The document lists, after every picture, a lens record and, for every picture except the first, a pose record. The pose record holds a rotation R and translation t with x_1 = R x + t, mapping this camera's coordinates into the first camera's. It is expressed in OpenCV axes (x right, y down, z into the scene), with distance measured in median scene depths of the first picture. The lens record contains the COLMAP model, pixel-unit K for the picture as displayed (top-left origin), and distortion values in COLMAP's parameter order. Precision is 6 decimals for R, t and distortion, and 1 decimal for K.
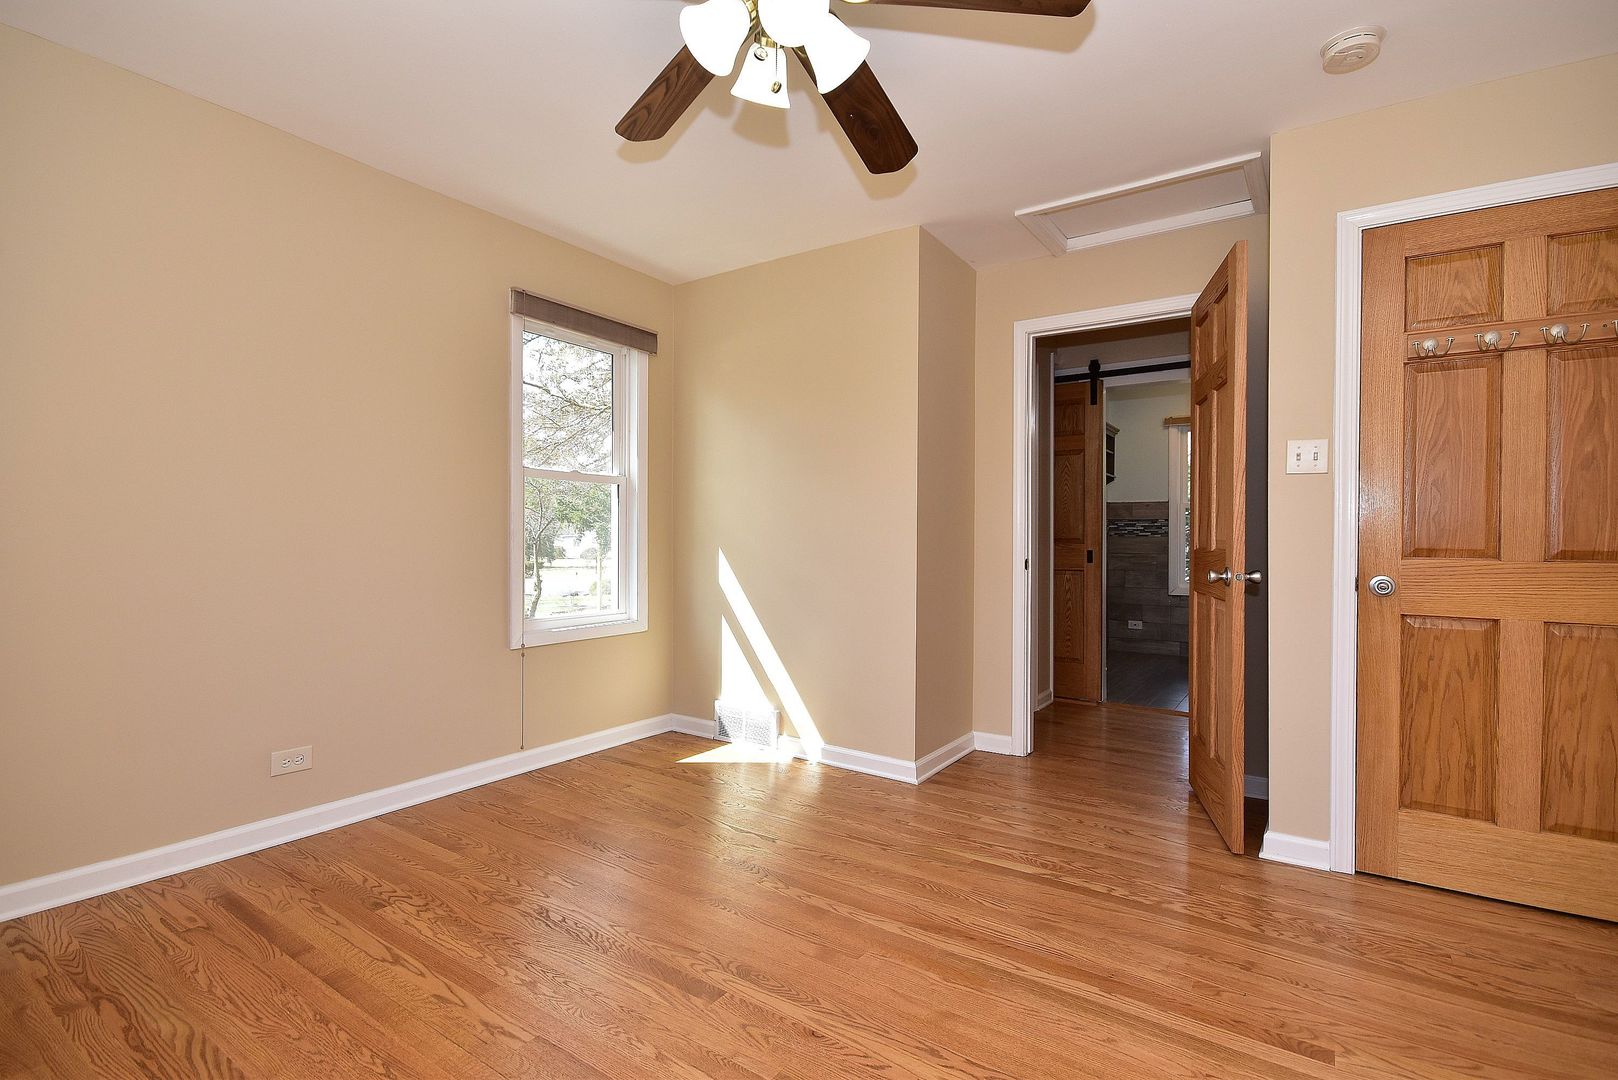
lens RADIAL K [[746.1, 0, 803.1], [0, 746.1, 537.3], [0, 0, 1]] dist [0.007976, -0.002131]
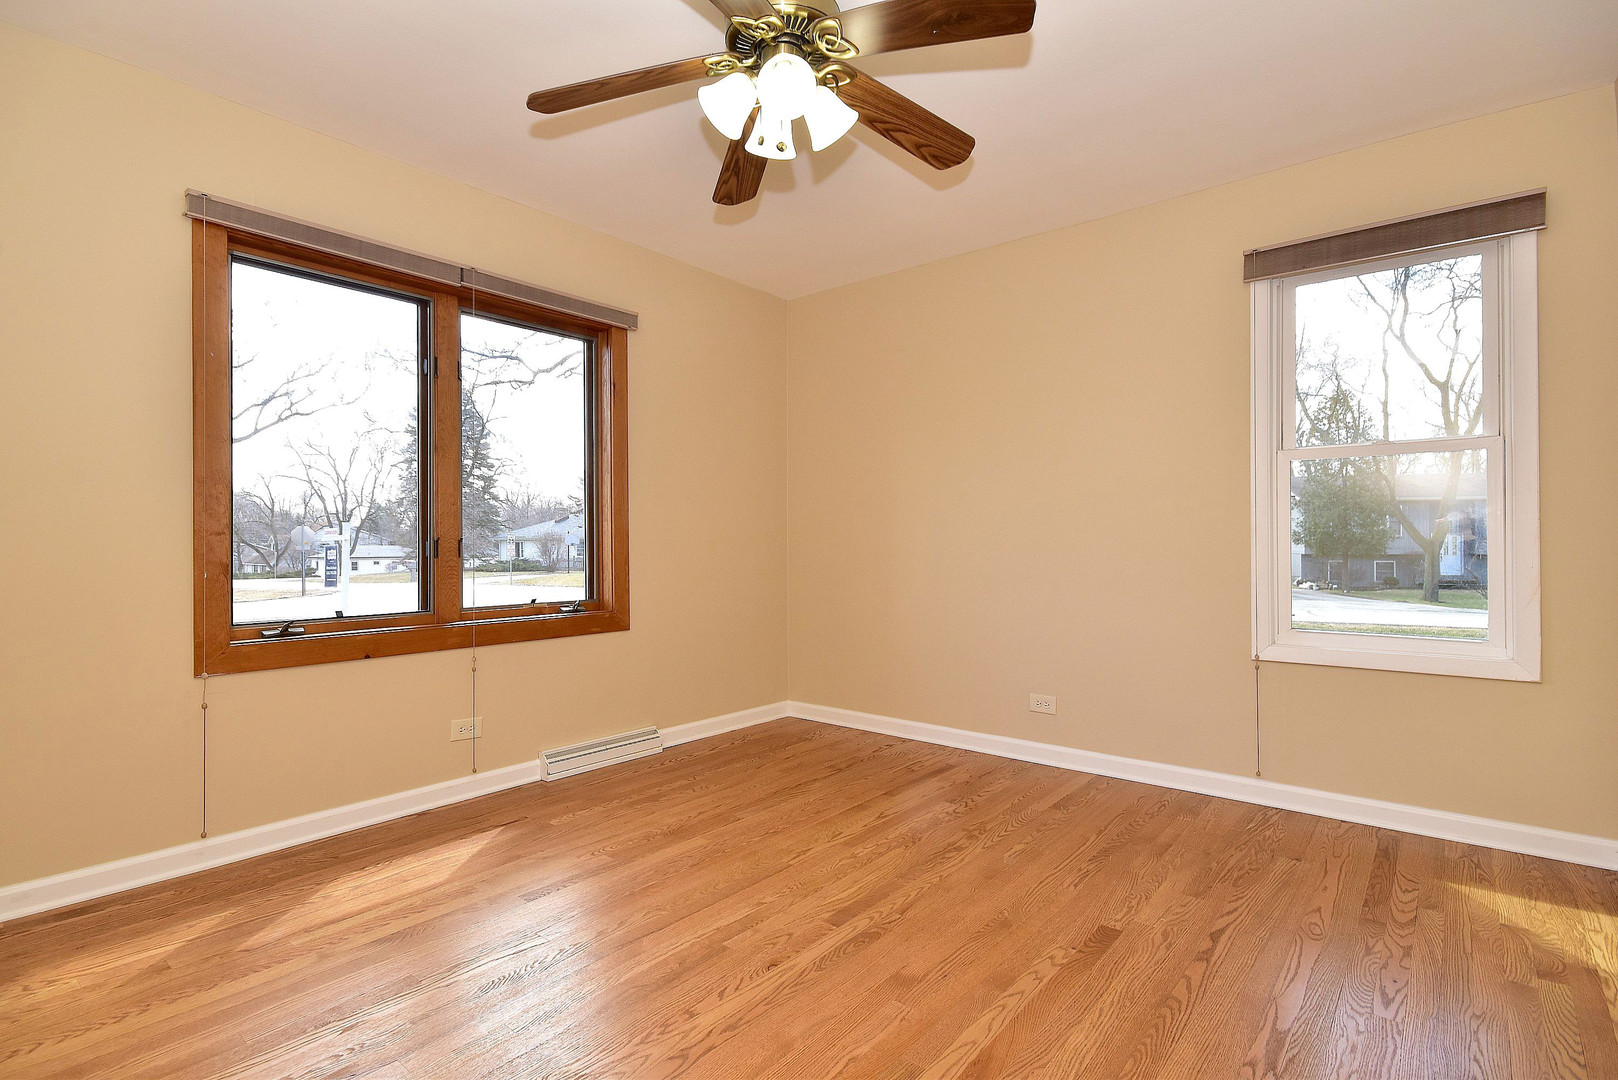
lens RADIAL K [[764.0, 0, 804.7], [0, 764.0, 543.1], [0, 0, 1]] dist [0.009353, -0.005878]
pose [[-0.073690, -0.003461, -0.997275, 0.838377], [0.003049, 0.999989, -0.003696, 0.020030], [0.997277, -0.003313, -0.073678, 0.813827]]
